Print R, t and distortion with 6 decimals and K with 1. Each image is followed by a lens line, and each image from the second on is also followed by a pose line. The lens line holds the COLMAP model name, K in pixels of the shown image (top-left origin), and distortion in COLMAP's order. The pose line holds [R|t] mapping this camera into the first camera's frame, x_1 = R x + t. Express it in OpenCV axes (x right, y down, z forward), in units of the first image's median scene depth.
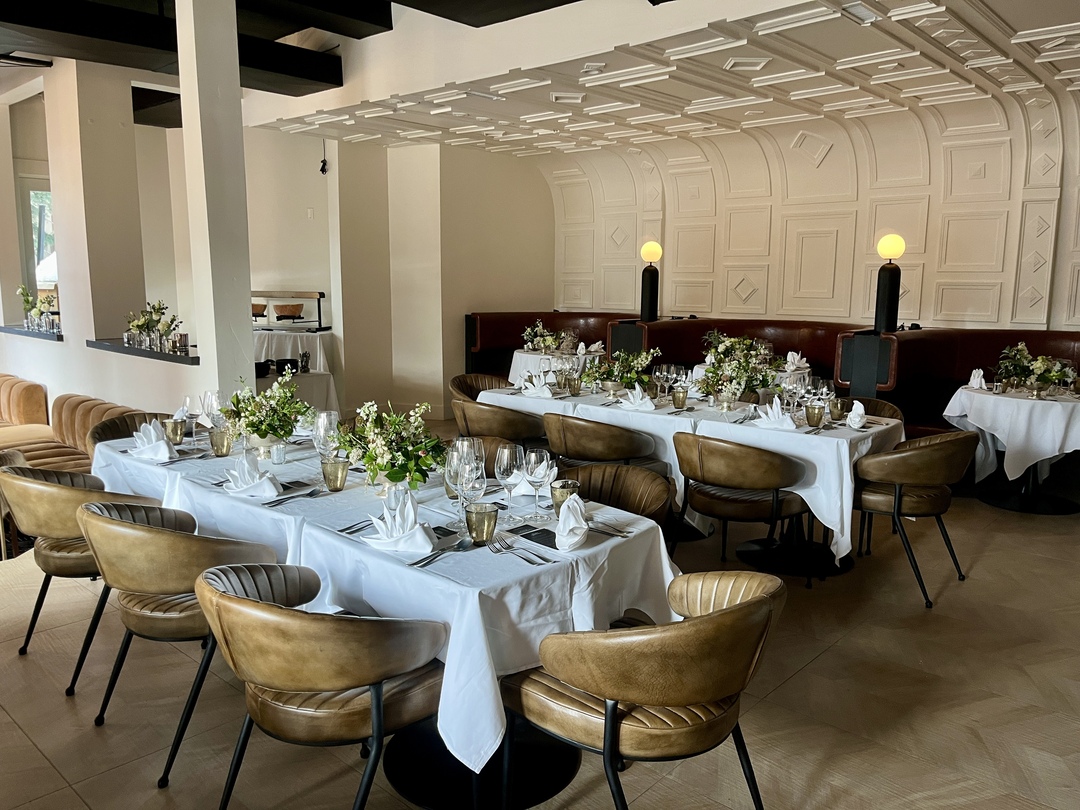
lens RADIAL K [[837.2, 0, 540.0], [0, 837.2, 405.0], [0, 0, 1]] dist [0.077890, -0.118490]
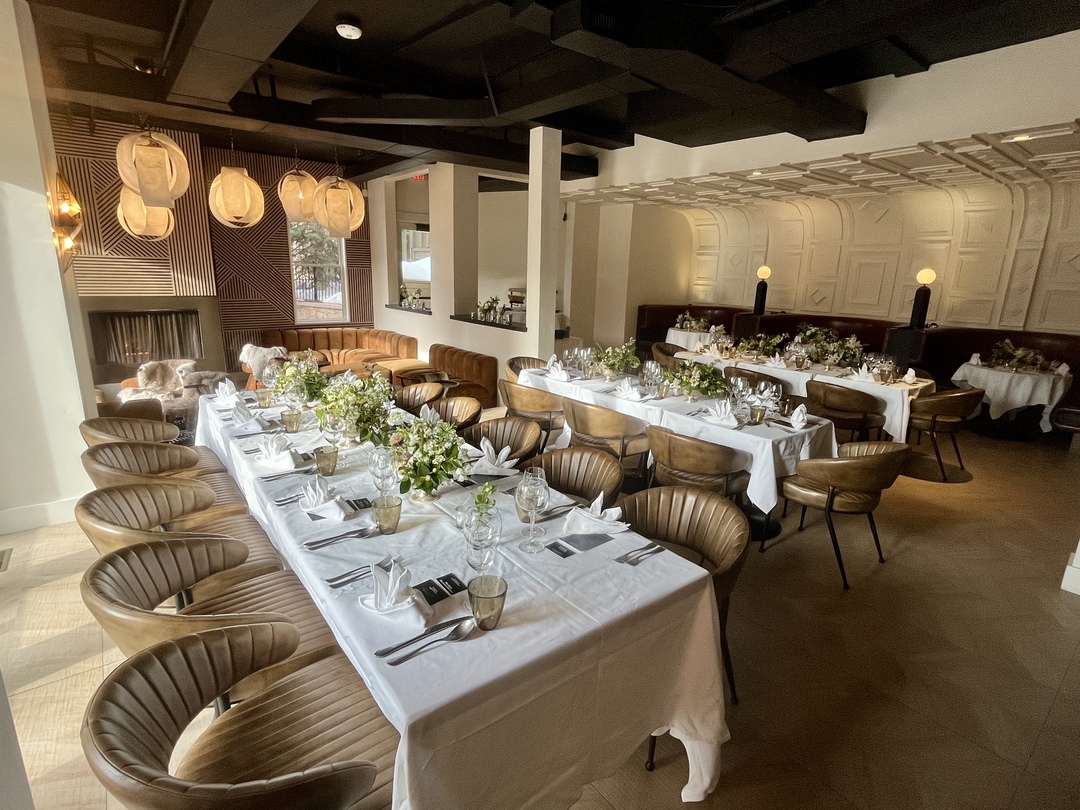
lens RADIAL K [[548.5, 0, 540.0], [0, 548.5, 405.0], [0, 0, 1]] dist [-0.001821, -0.000177]
pose [[0.986619, 0.060674, -0.151331, -0.178535], [-0.047497, 0.994879, 0.089215, 0.004609], [0.155969, -0.080833, 0.984449, -0.227873]]
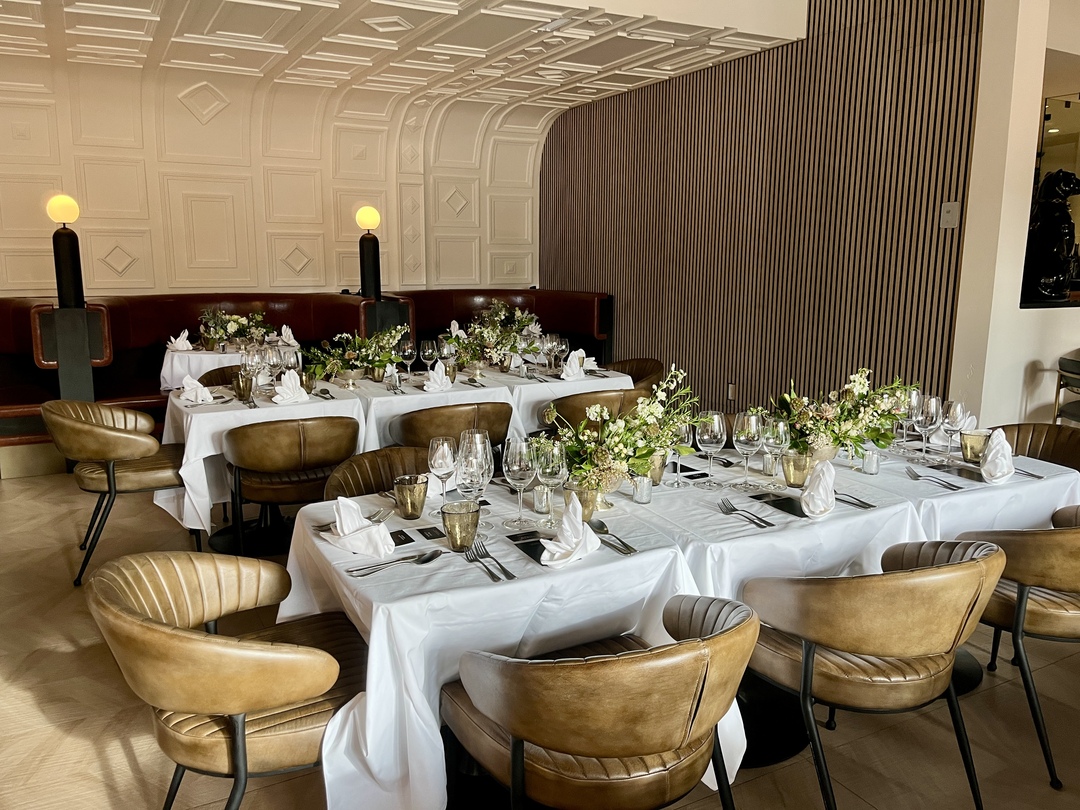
lens RADIAL K [[837.2, 0, 540.0], [0, 837.2, 405.0], [0, 0, 1]] dist [0.077890, -0.118490]
pose [[0.307288, -0.177692, 0.934880, -0.665530], [0.139921, 0.980171, 0.140309, -0.086692], [-0.941274, 0.087694, 0.326058, 0.546669]]
